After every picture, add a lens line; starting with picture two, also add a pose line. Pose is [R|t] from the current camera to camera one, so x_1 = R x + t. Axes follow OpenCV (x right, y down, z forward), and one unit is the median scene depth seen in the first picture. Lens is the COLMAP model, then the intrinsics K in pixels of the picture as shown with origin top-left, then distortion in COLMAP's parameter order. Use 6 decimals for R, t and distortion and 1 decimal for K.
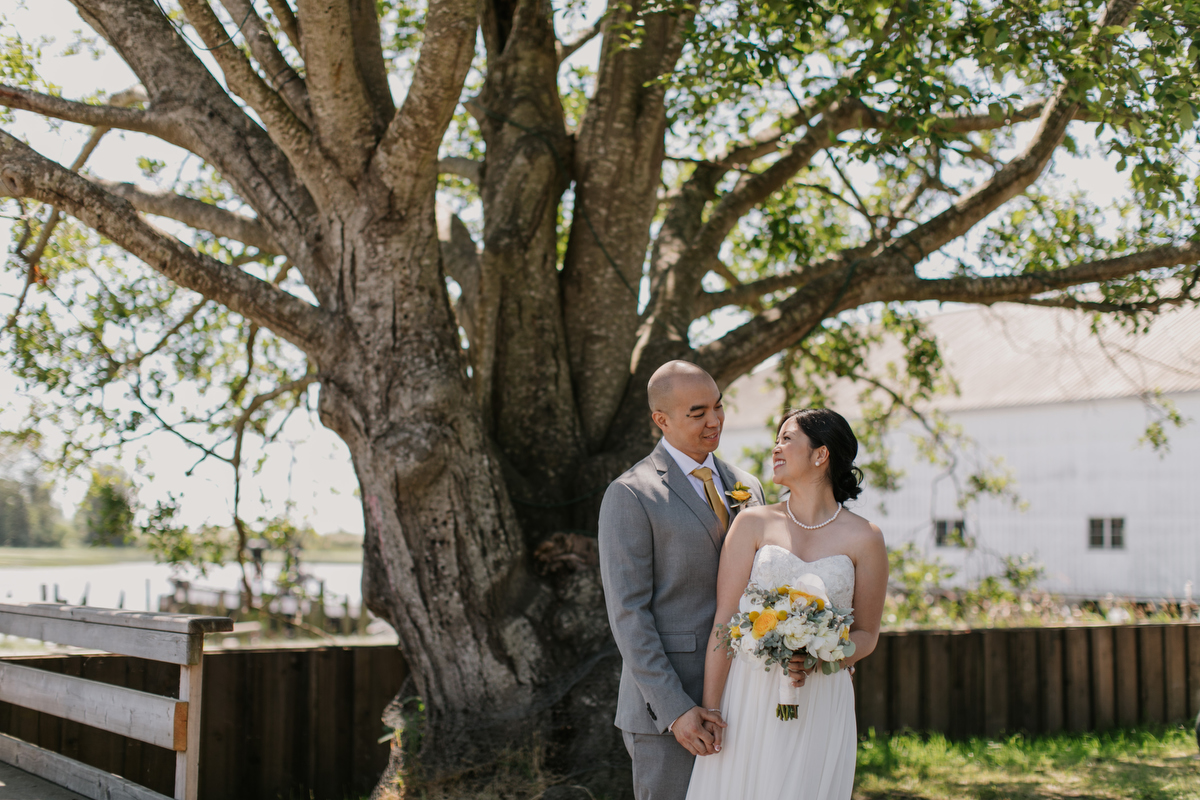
lens RADIAL K [[1719.6, 0, 598.1], [0, 1719.6, 403.5], [0, 0, 1]] dist [0.021834, 0.000000]
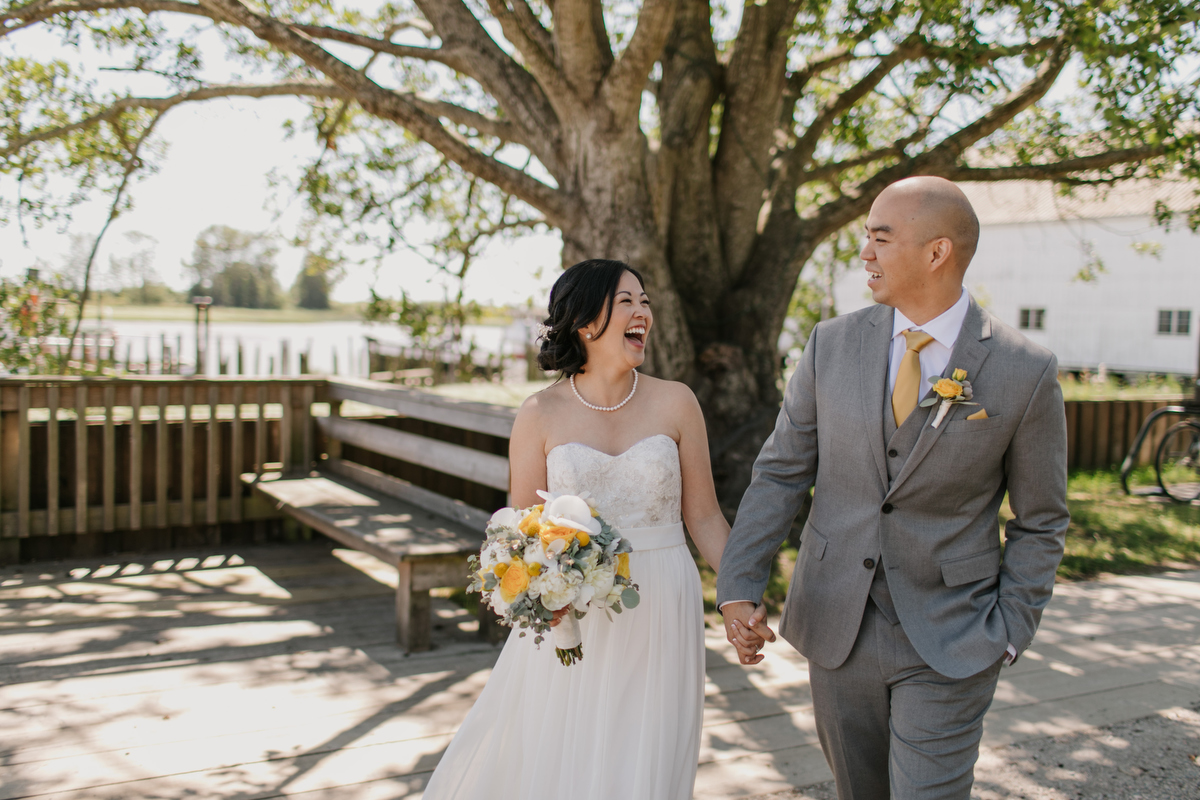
lens RADIAL K [[1233.1, 0, 601.2], [0, 1233.1, 397.7], [0, 0, 1]] dist [0.005256, 0.000000]
pose [[0.999095, 0.022472, -0.036107, -0.081423], [-0.016724, 0.988196, 0.152278, -0.039665], [0.039103, -0.151537, 0.987678, -0.070066]]
